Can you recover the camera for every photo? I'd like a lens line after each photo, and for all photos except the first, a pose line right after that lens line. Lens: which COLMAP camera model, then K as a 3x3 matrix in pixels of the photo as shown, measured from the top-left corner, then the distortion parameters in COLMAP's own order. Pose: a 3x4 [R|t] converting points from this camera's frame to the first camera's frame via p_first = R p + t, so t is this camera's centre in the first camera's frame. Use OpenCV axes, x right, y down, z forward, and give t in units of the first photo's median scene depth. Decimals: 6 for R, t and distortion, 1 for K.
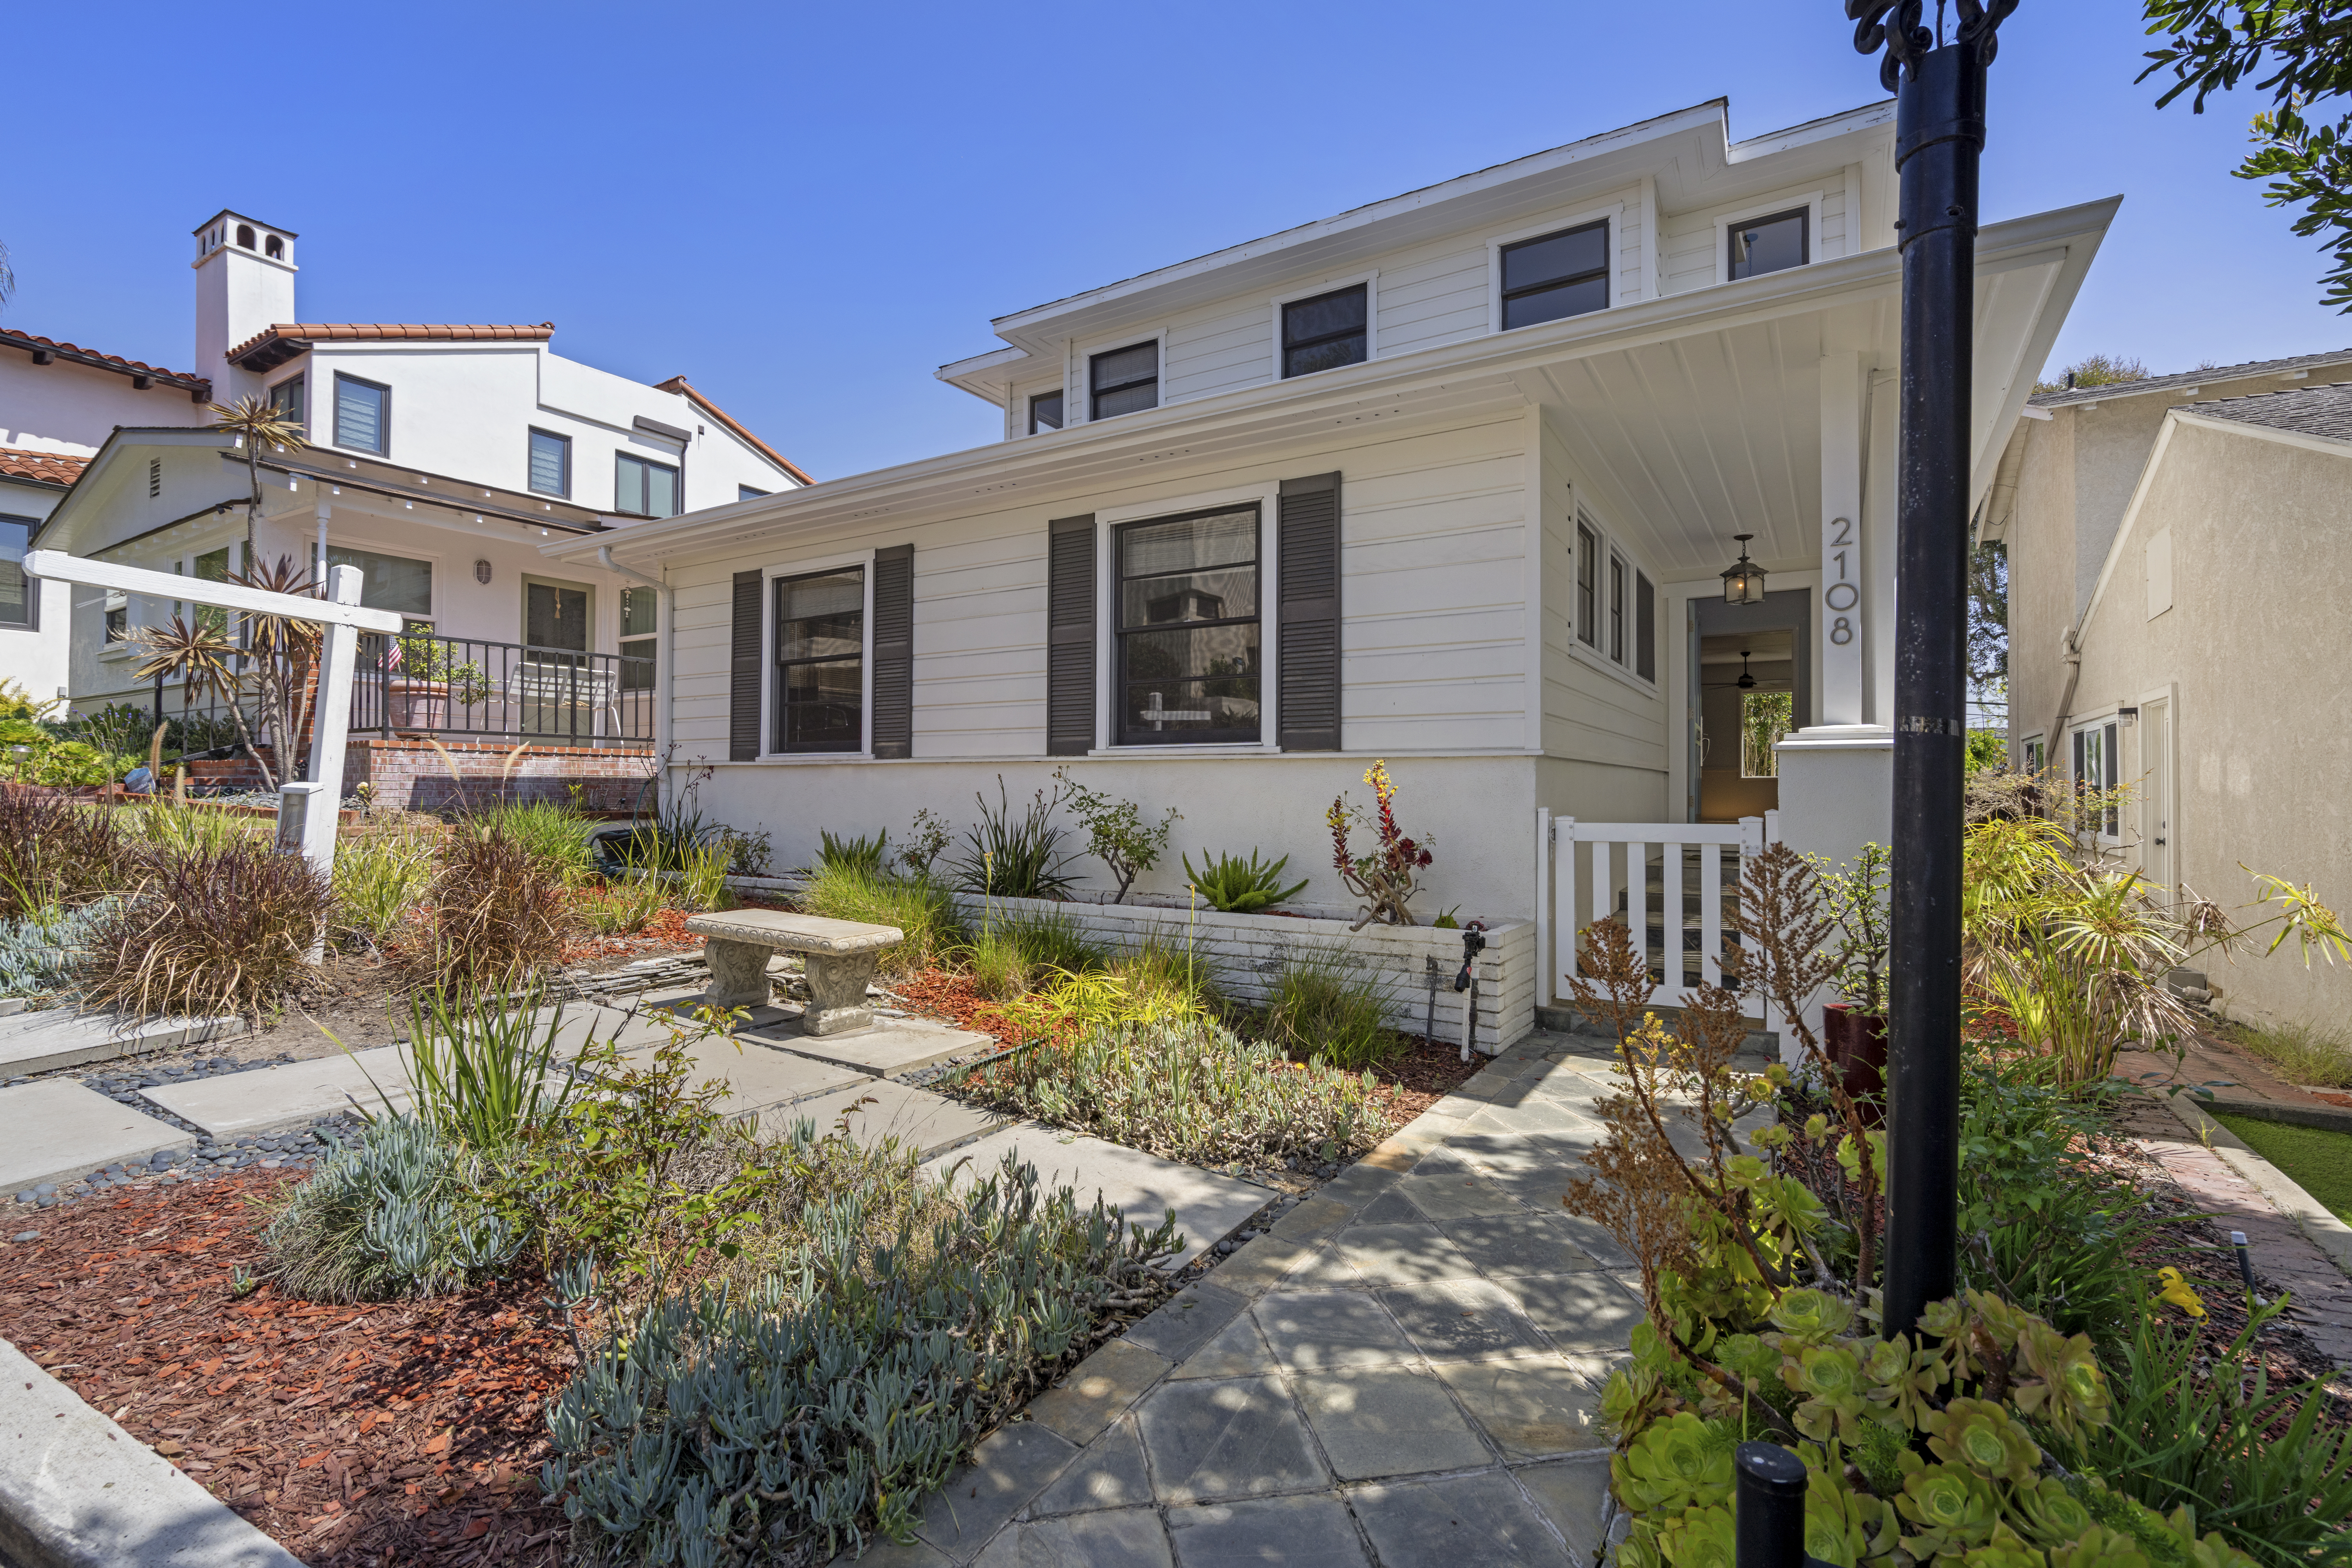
lens RADIAL K [[1080.5, 0, 1172.4], [0, 1080.5, 781.2], [0, 0, 1]] dist [-0.007509, 0.003139]
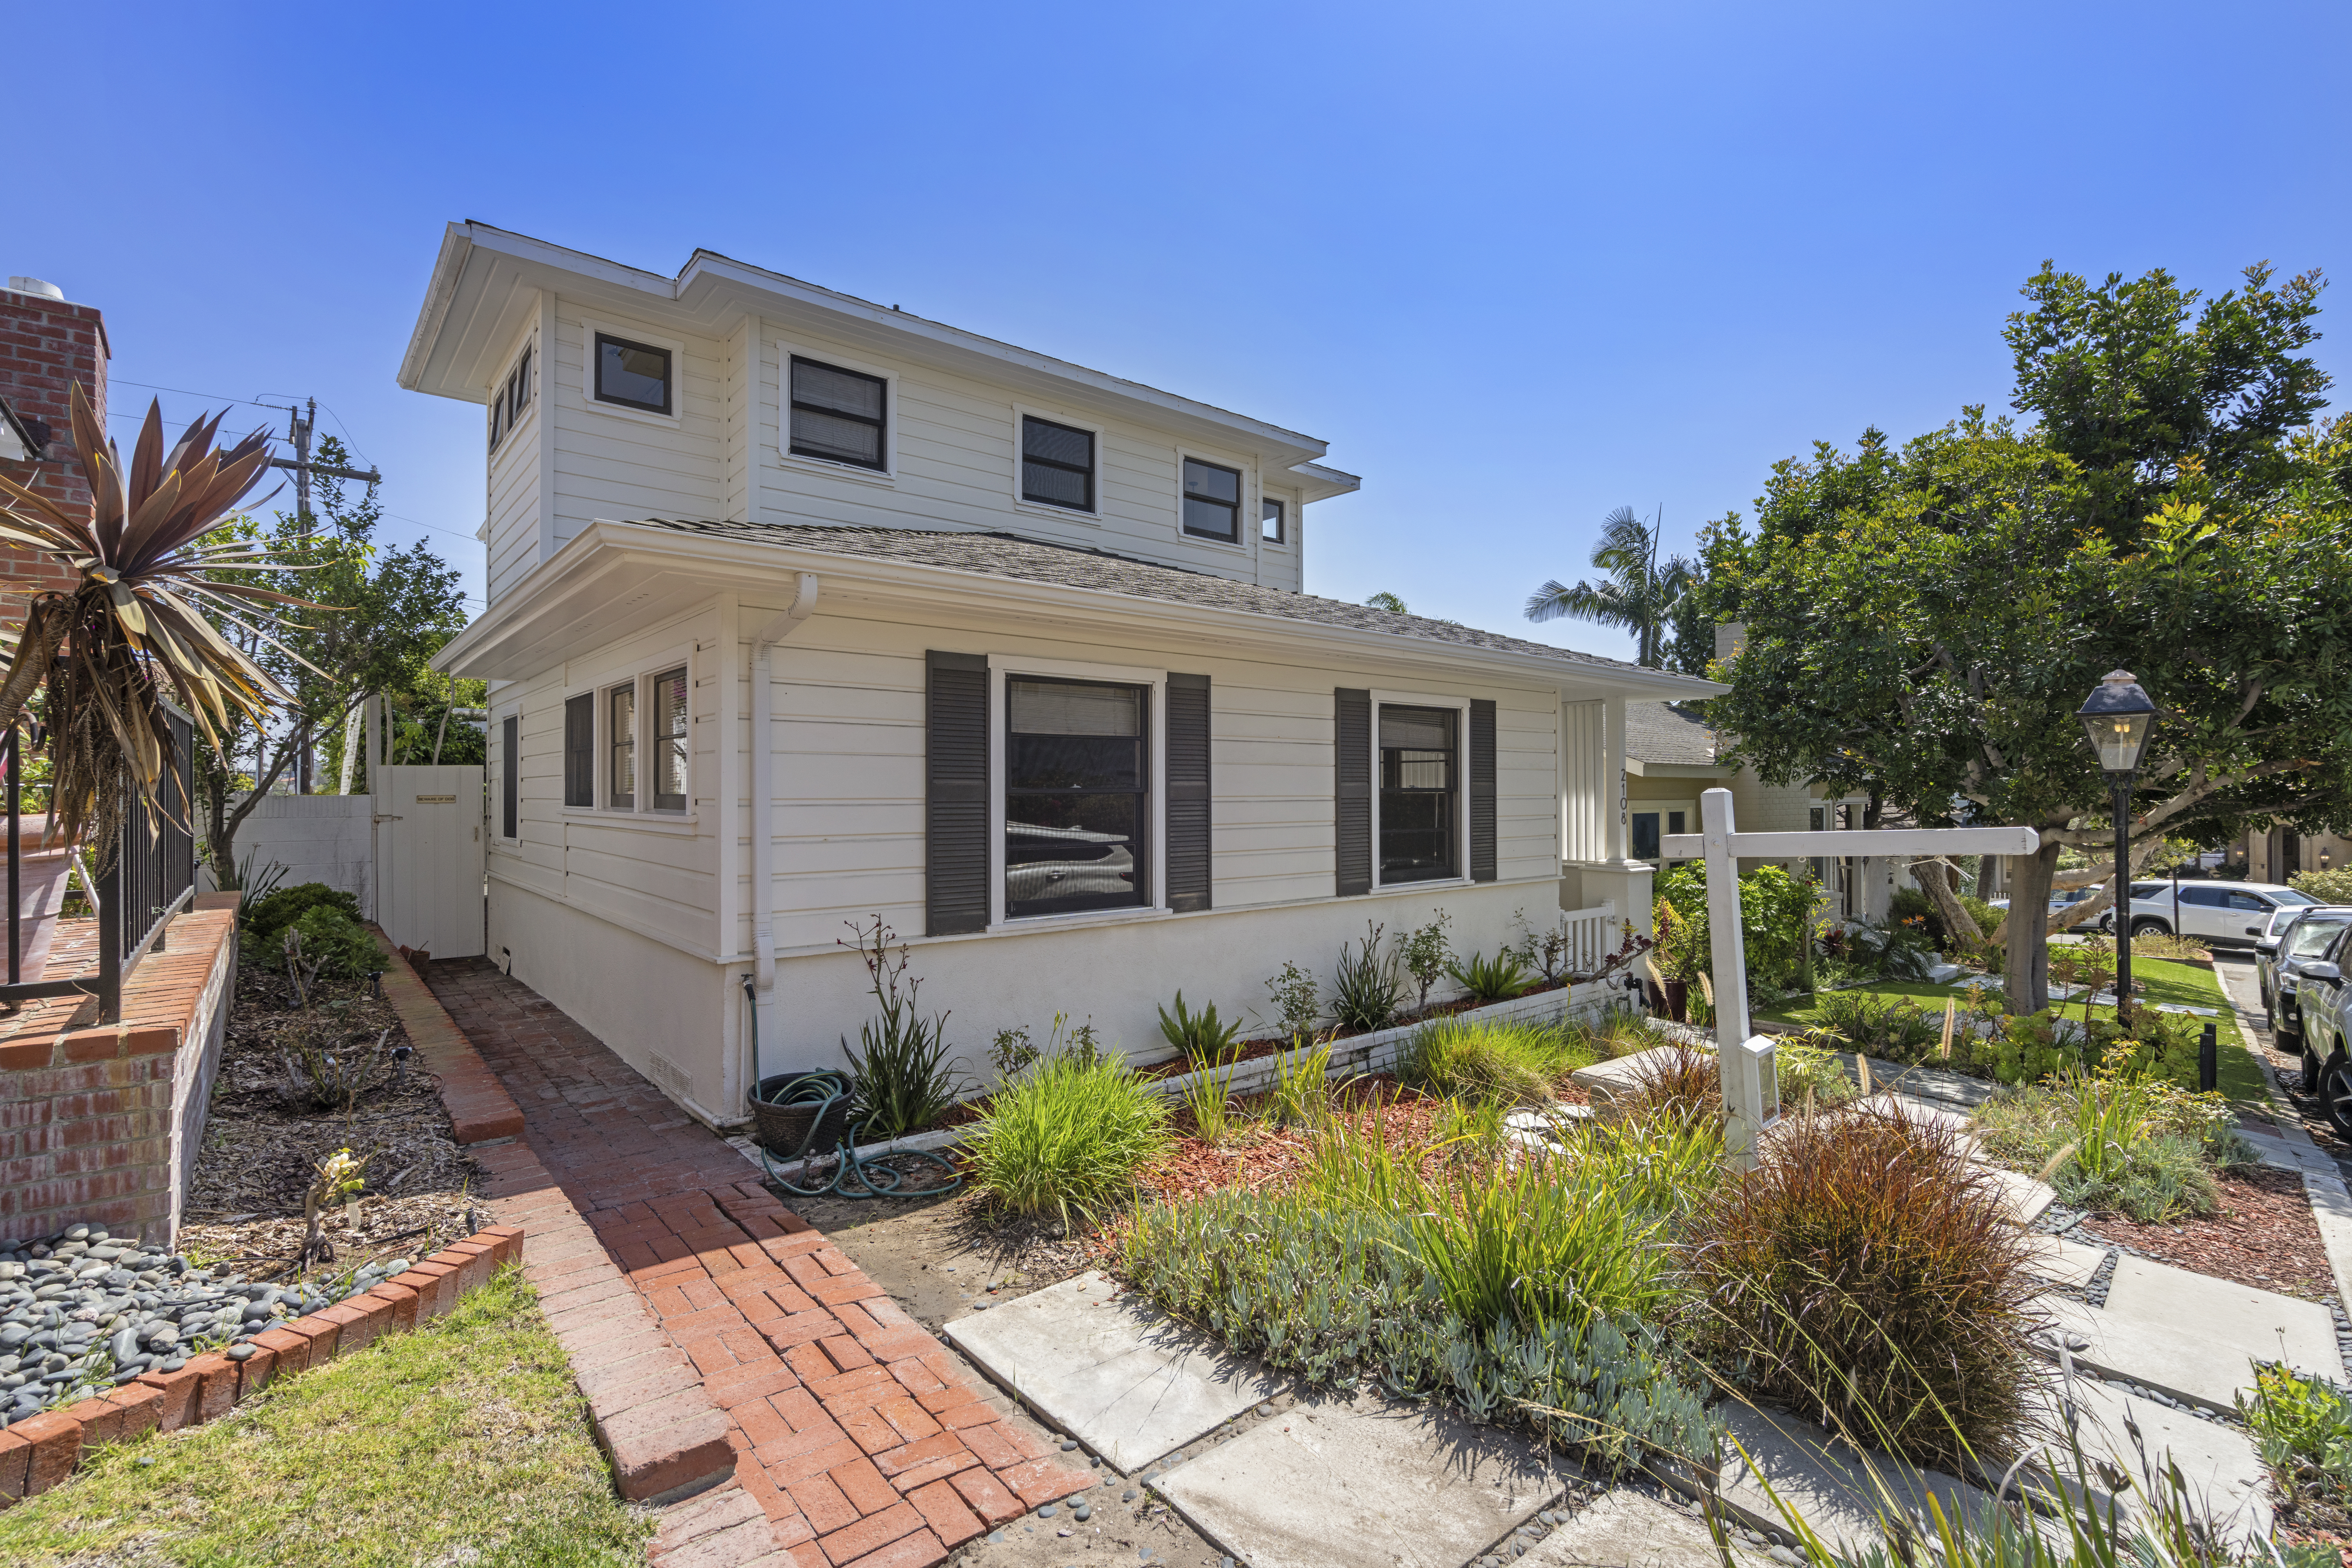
lens RADIAL K [[1080.5, 0, 1175.5], [0, 1080.5, 788.1], [0, 0, 1]] dist [-0.007509, 0.003139]
pose [[0.307718, 0.000433, 0.951477, -1.126275], [-0.008014, 0.999966, 0.002137, -0.125854], [-0.951444, -0.008283, 0.307711, 0.747537]]
